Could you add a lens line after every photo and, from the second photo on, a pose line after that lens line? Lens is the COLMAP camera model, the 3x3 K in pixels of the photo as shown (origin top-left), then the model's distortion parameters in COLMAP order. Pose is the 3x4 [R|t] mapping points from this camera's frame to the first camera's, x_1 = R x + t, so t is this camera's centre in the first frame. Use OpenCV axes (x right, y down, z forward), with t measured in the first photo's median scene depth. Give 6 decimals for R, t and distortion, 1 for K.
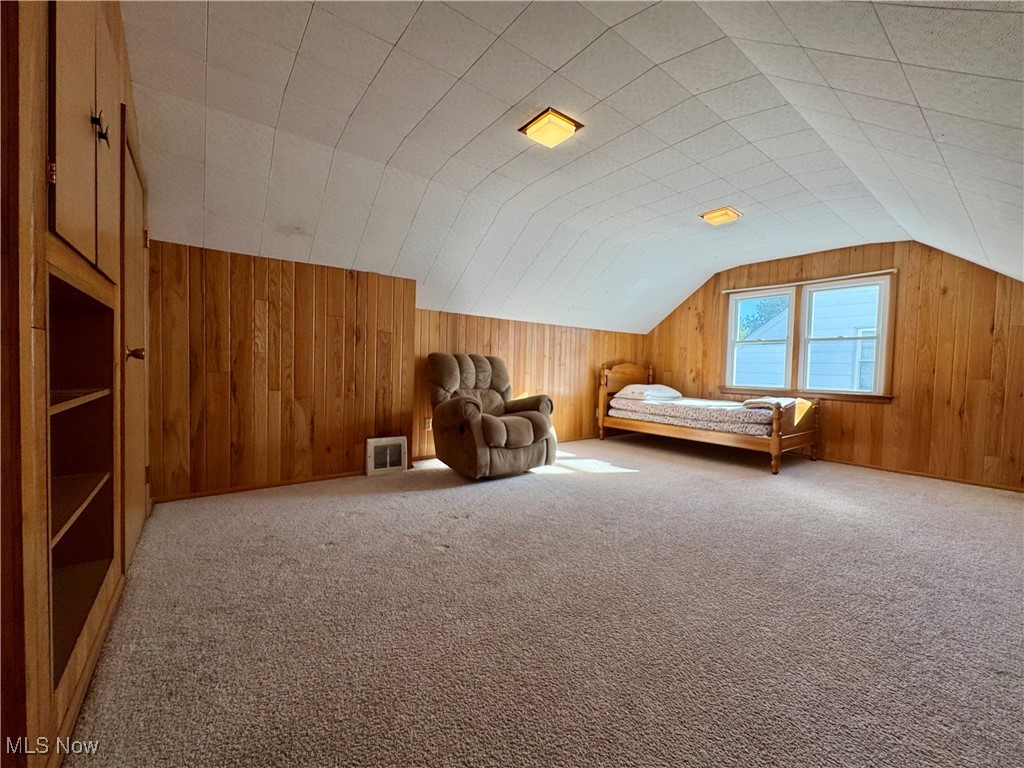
lens RADIAL K [[408.3, 0, 513.2], [0, 408.3, 383.7], [0, 0, 1]] dist [-0.001078, -0.000132]
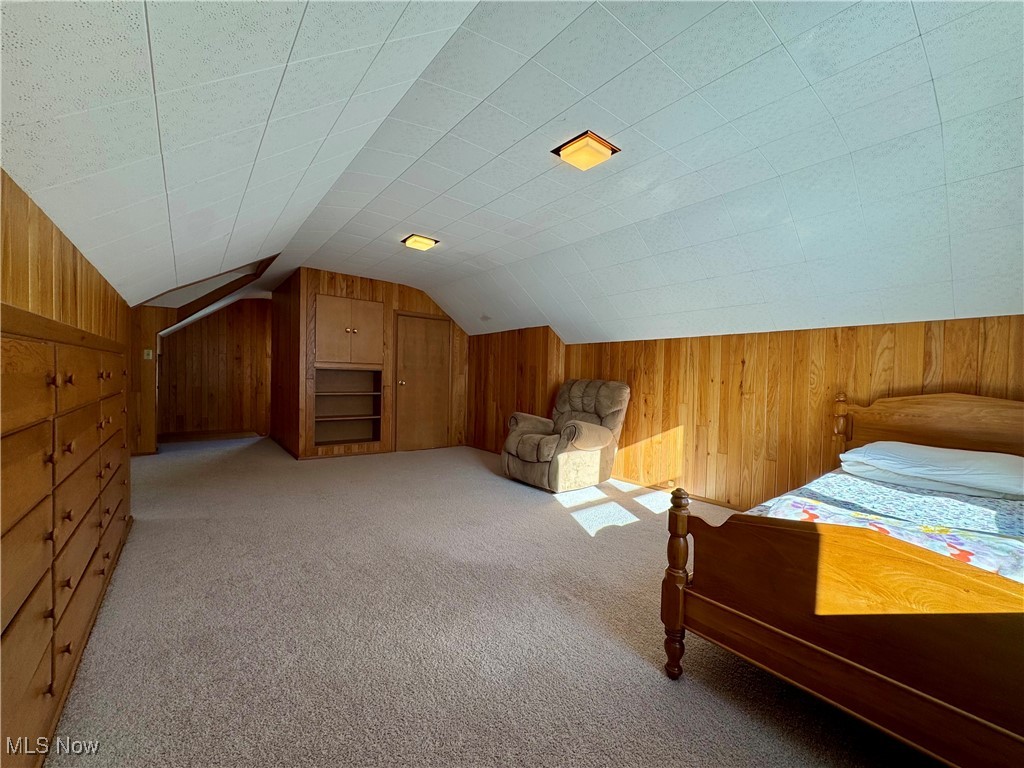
lens RADIAL K [[408.3, 0, 513.2], [0, 408.3, 383.7], [0, 0, 1]] dist [-0.001078, -0.000132]
pose [[0.023878, -0.007159, -0.999689, 1.076015], [-0.061327, 0.998081, -0.008612, -0.045282], [0.997832, 0.061513, 0.023393, 0.849652]]
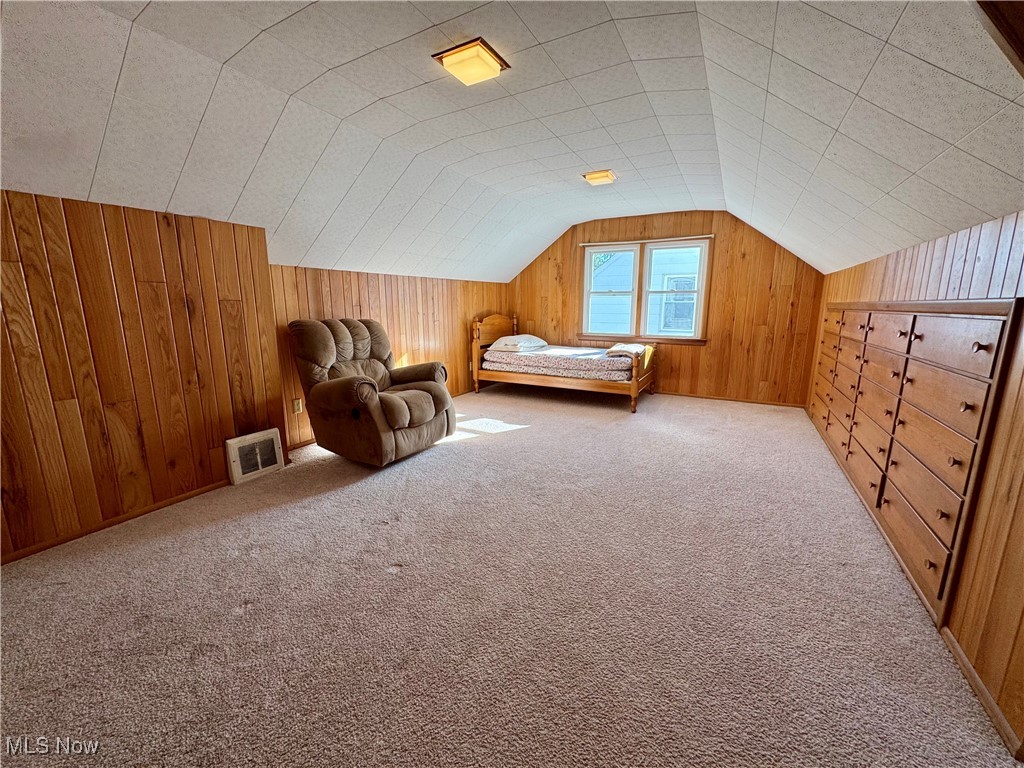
lens RADIAL K [[406.5, 0, 512.0], [0, 406.5, 384.0], [0, 0, 1]] dist [-0.001804, 0.000177]
pose [[0.916838, -0.102336, 0.385923, -0.133740], [0.038703, 0.984822, 0.169200, -0.075731], [-0.397380, -0.140192, 0.906882, 0.083505]]
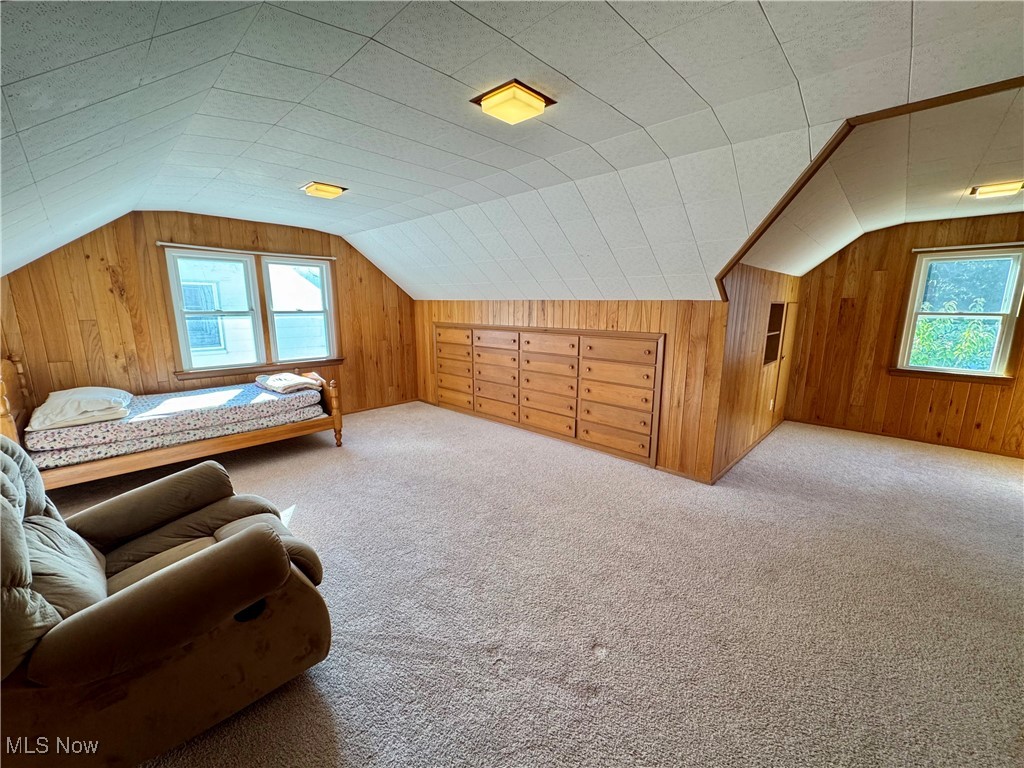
lens RADIAL K [[408.3, 0, 513.2], [0, 408.3, 383.7], [0, 0, 1]] dist [-0.001078, -0.000132]
pose [[-0.149346, -0.215905, 0.964925, -0.468067], [0.028042, 0.974552, 0.222399, -0.178119], [-0.988387, 0.060273, -0.139491, 0.700863]]
